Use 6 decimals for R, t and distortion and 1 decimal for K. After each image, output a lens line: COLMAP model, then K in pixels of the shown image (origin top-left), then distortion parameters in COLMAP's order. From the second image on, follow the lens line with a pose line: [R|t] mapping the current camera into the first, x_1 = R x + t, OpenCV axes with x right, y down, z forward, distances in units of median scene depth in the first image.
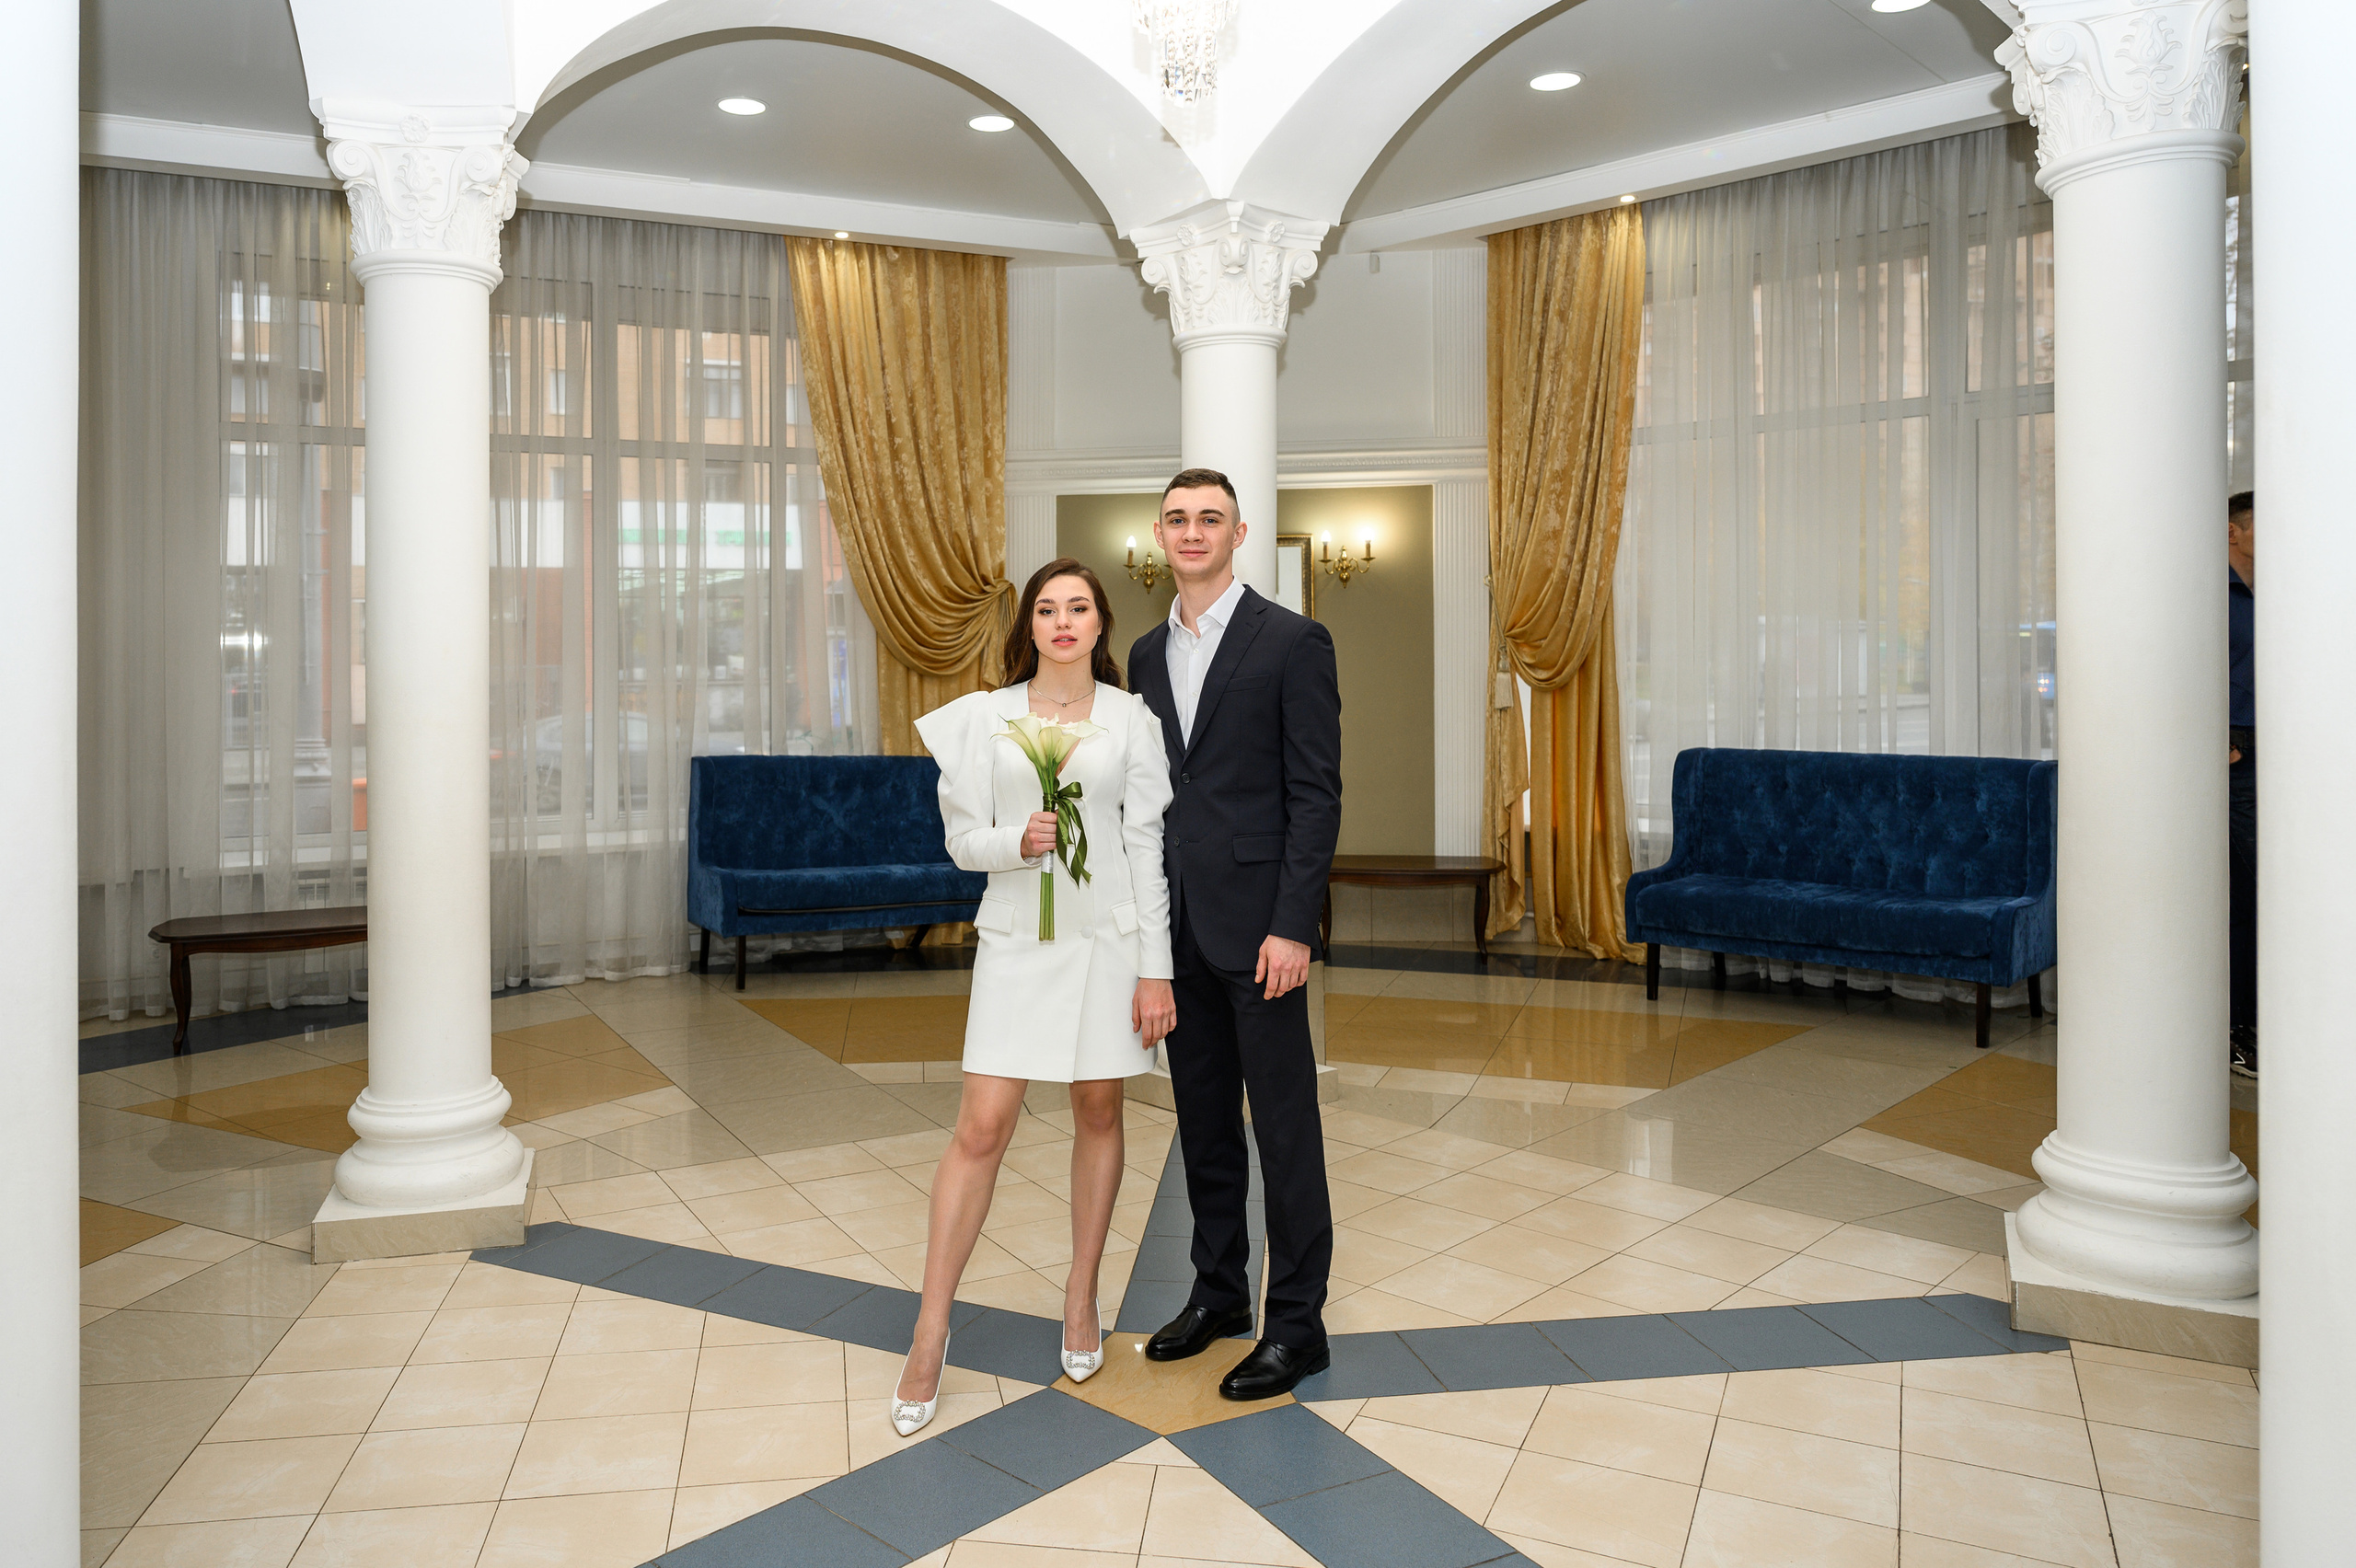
lens RADIAL K [[2891.4, 0, 1170.2], [0, 2891.4, 774.7], [0, 0, 1]] dist [0.009246, 0.000000]
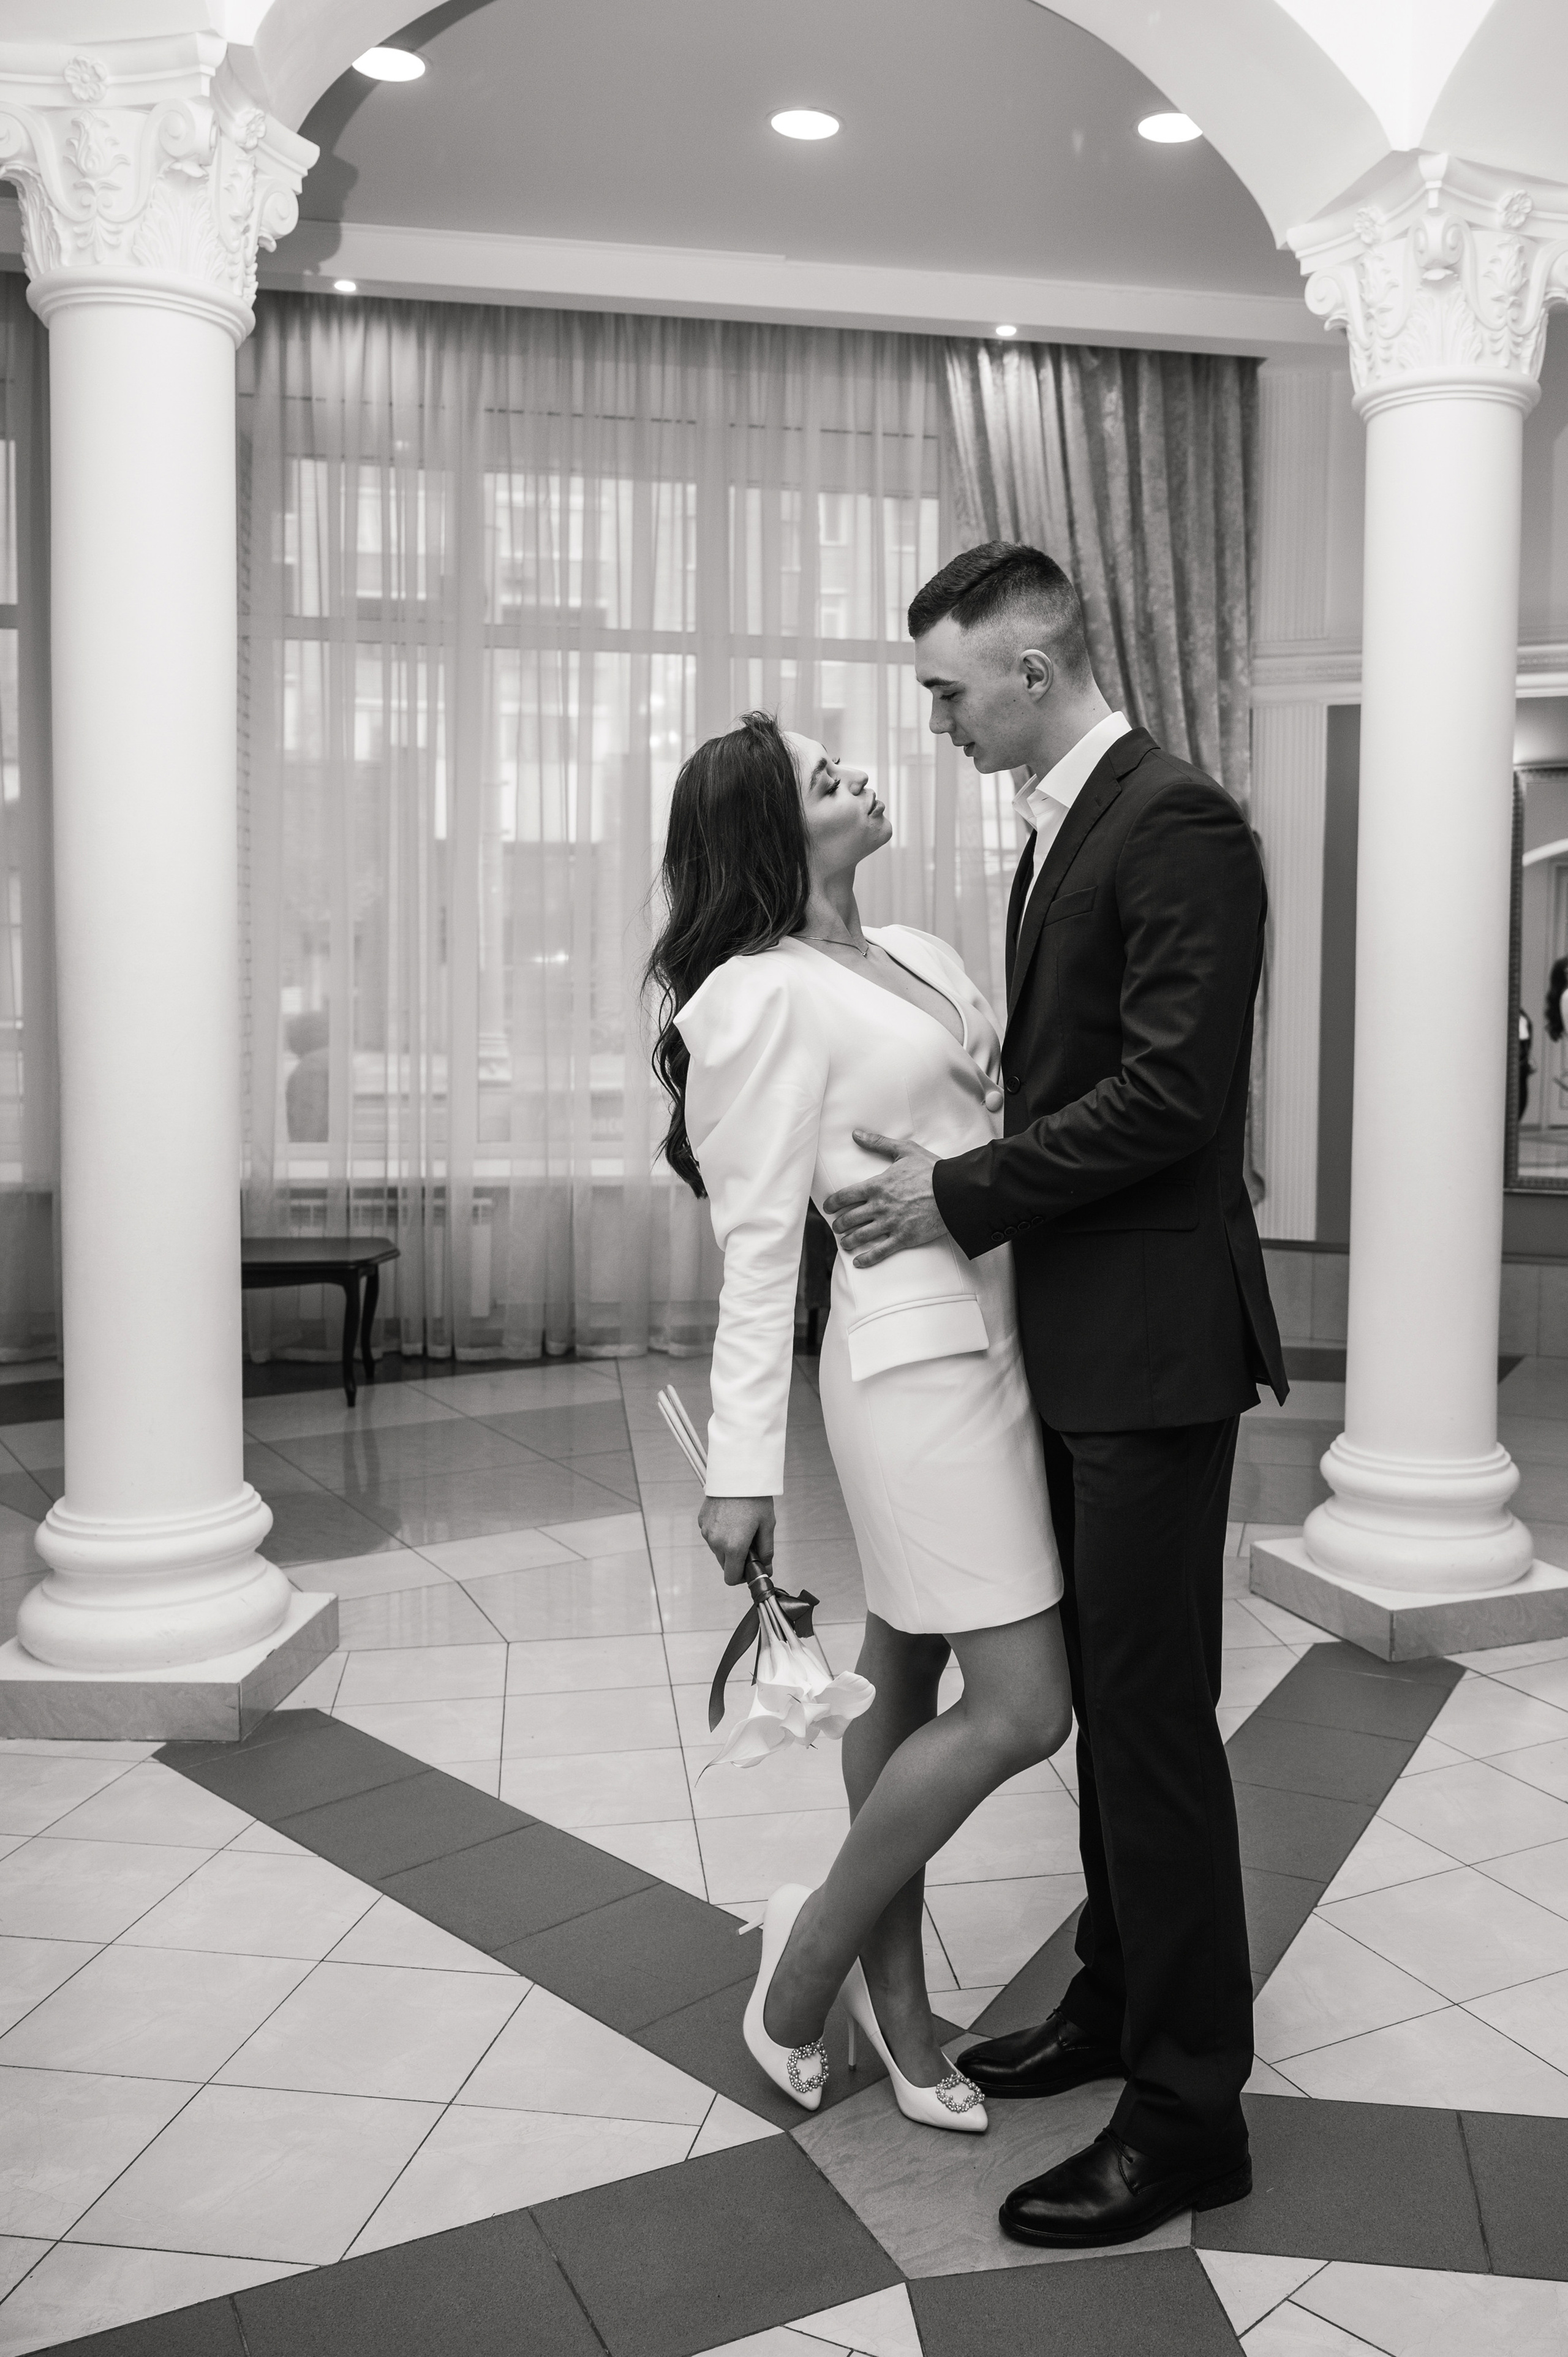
lens RADIAL K [[2892.3, 0, 782.7], [0, 2892.3, 1200.1], [0, 0, 1]] dist [0.009246, 0.000000]
pose [[0.926714, 0.049859, -0.372446, 0.110120], [-0.040589, 0.998641, 0.032694, 0.005259], [0.373570, -0.015181, 0.927478, 0.315874]]
